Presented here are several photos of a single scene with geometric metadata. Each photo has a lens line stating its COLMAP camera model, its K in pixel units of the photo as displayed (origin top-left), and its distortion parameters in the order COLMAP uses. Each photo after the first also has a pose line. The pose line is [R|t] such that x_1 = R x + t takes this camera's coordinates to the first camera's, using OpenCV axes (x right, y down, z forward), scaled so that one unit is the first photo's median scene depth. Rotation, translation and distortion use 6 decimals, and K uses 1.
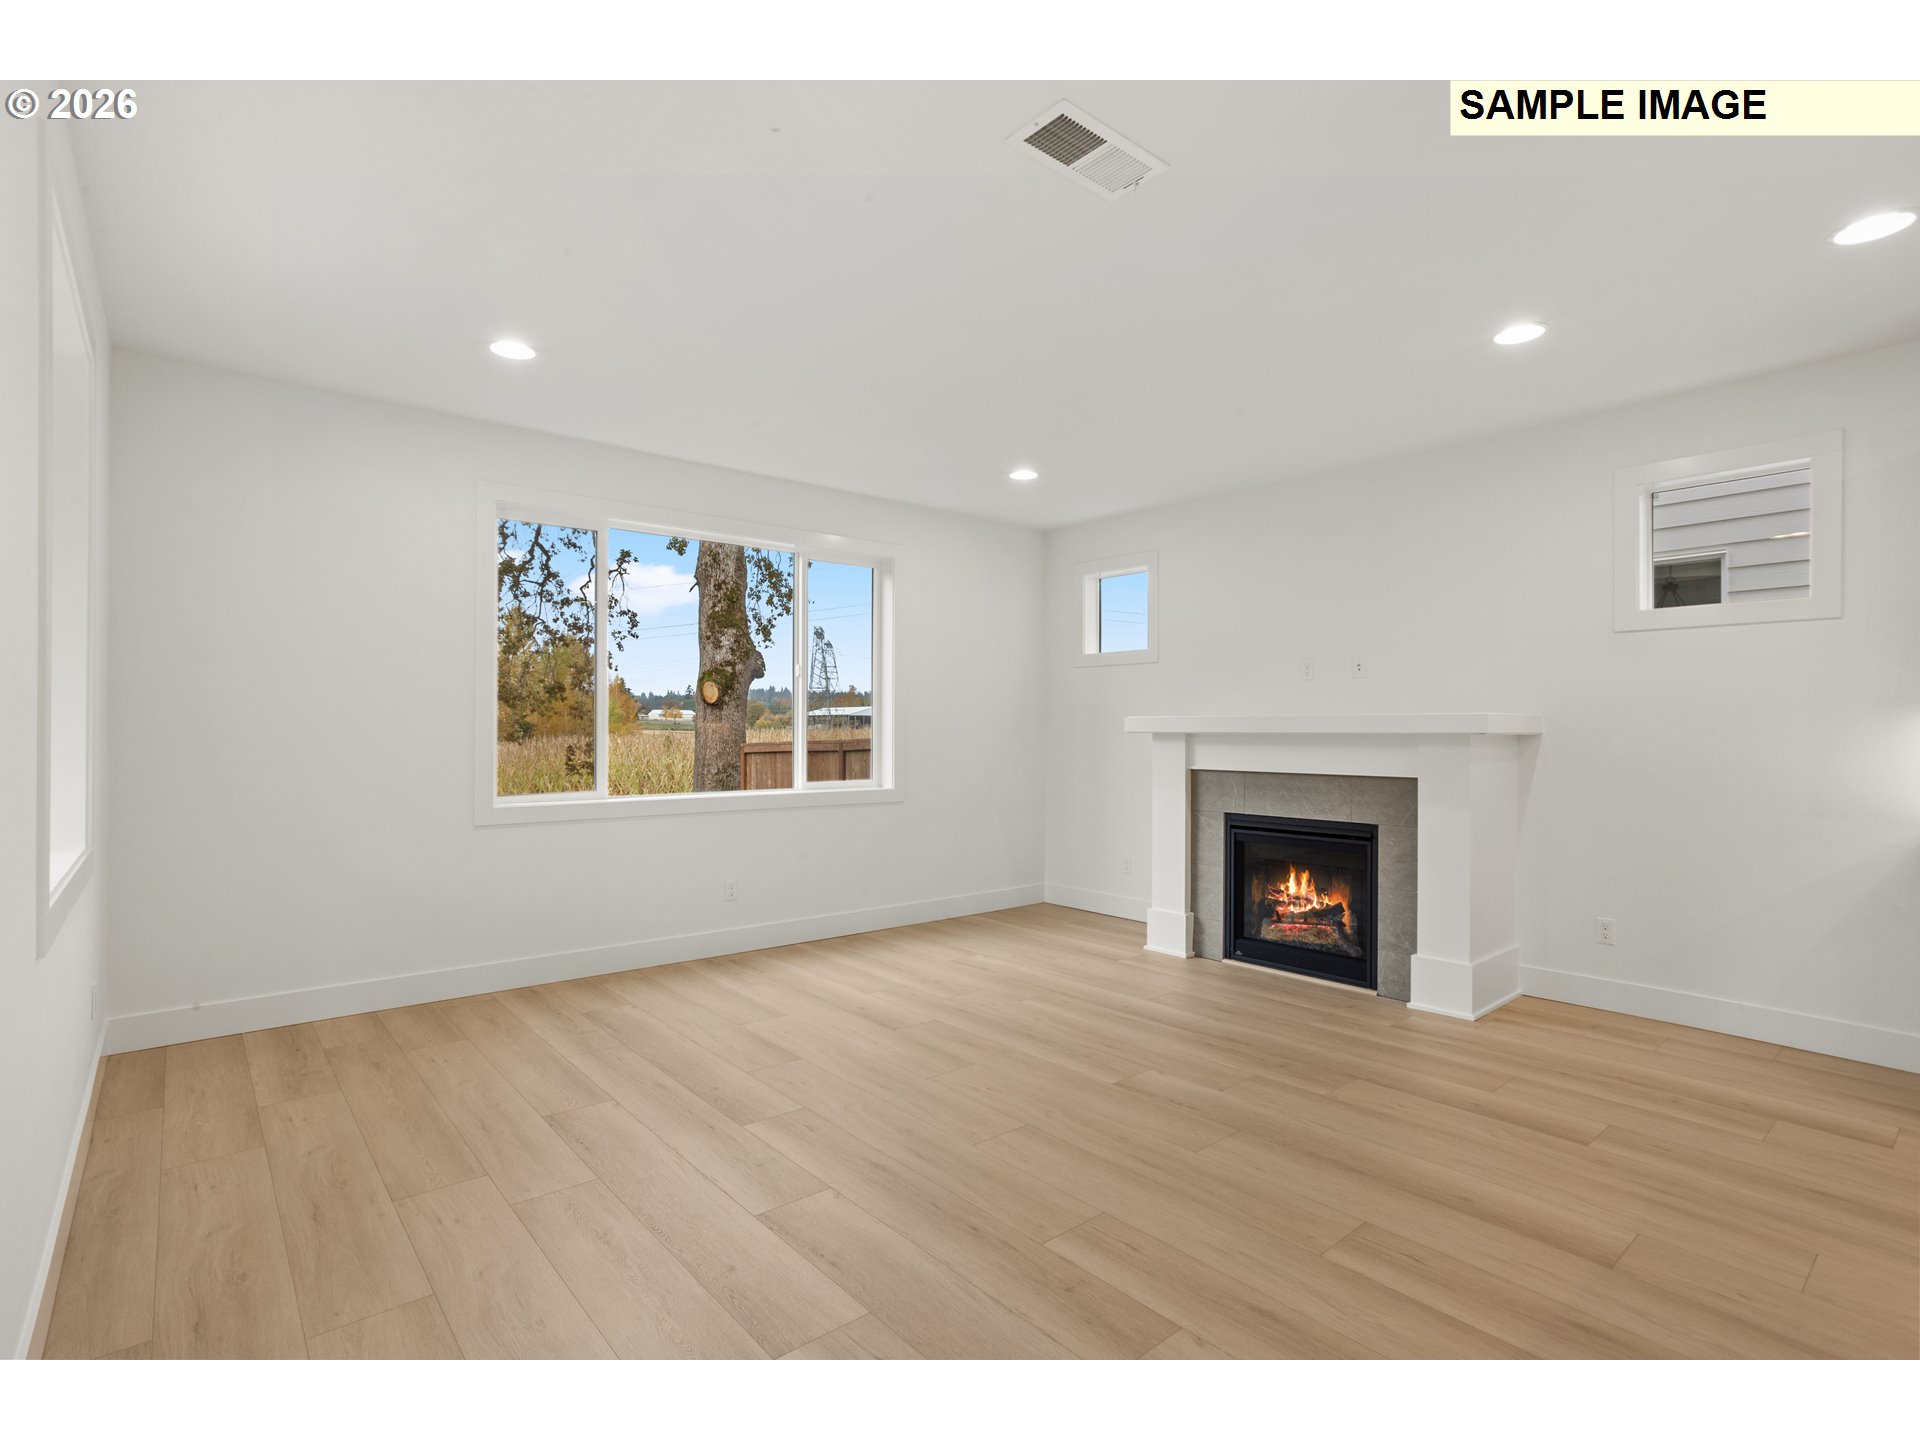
lens RADIAL K [[947.5, 0, 953.0], [0, 947.5, 729.1], [0, 0, 1]] dist [-0.001359, 0.002041]
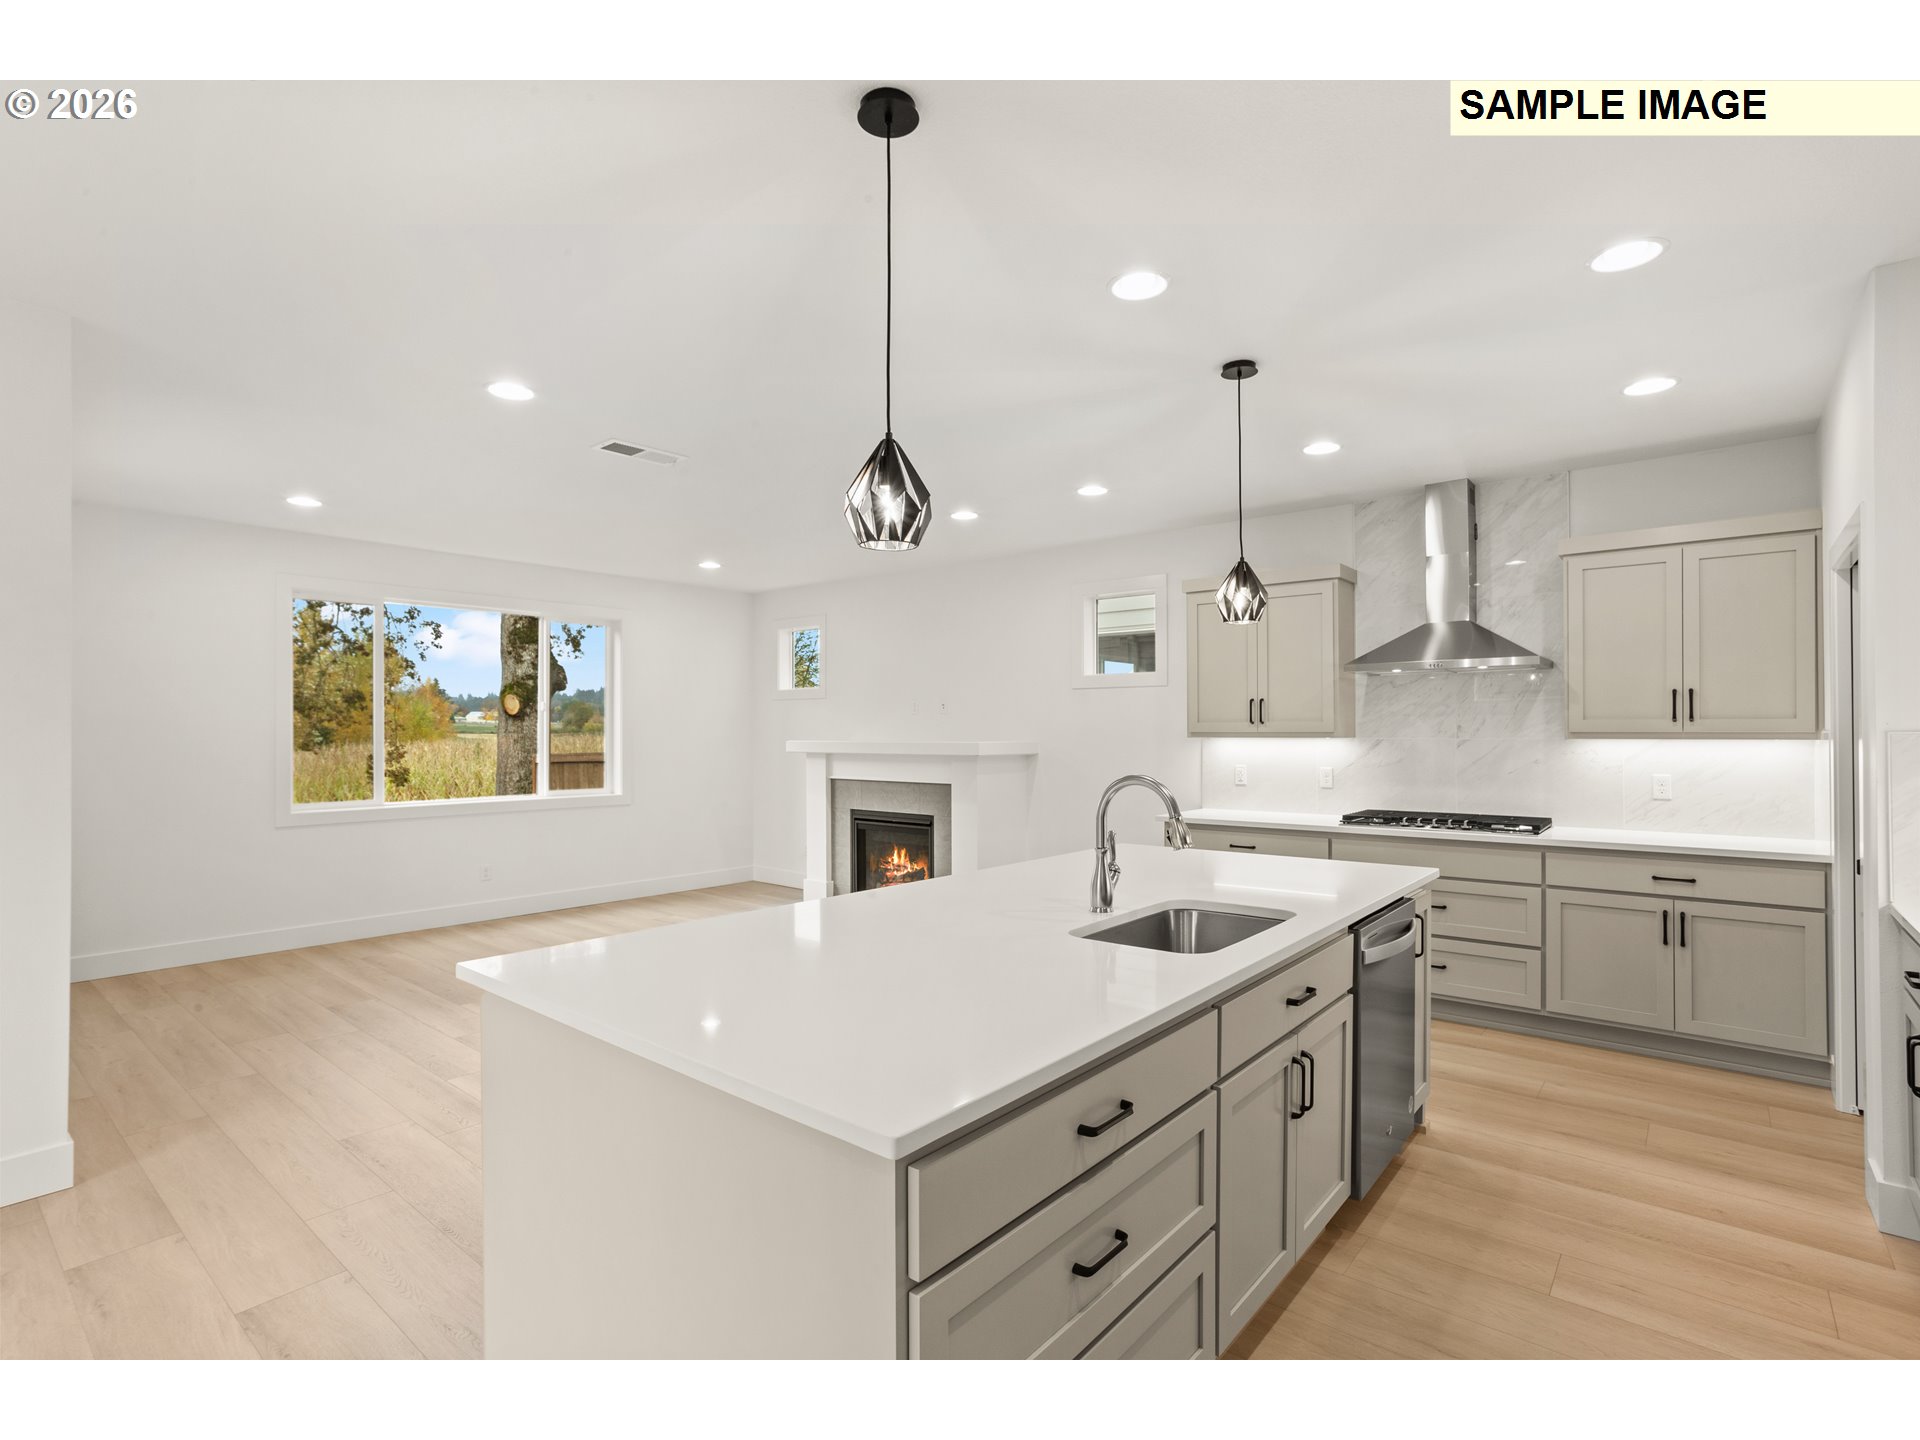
lens RADIAL K [[947.5, 0, 941.8], [0, 947.5, 735.1], [0, 0, 1]] dist [-0.001359, 0.002041]
pose [[0.988244, -0.002826, 0.152857, 0.201290], [0.002210, 0.999989, 0.004203, -0.027889], [-0.152867, -0.003816, 0.988239, -0.422749]]
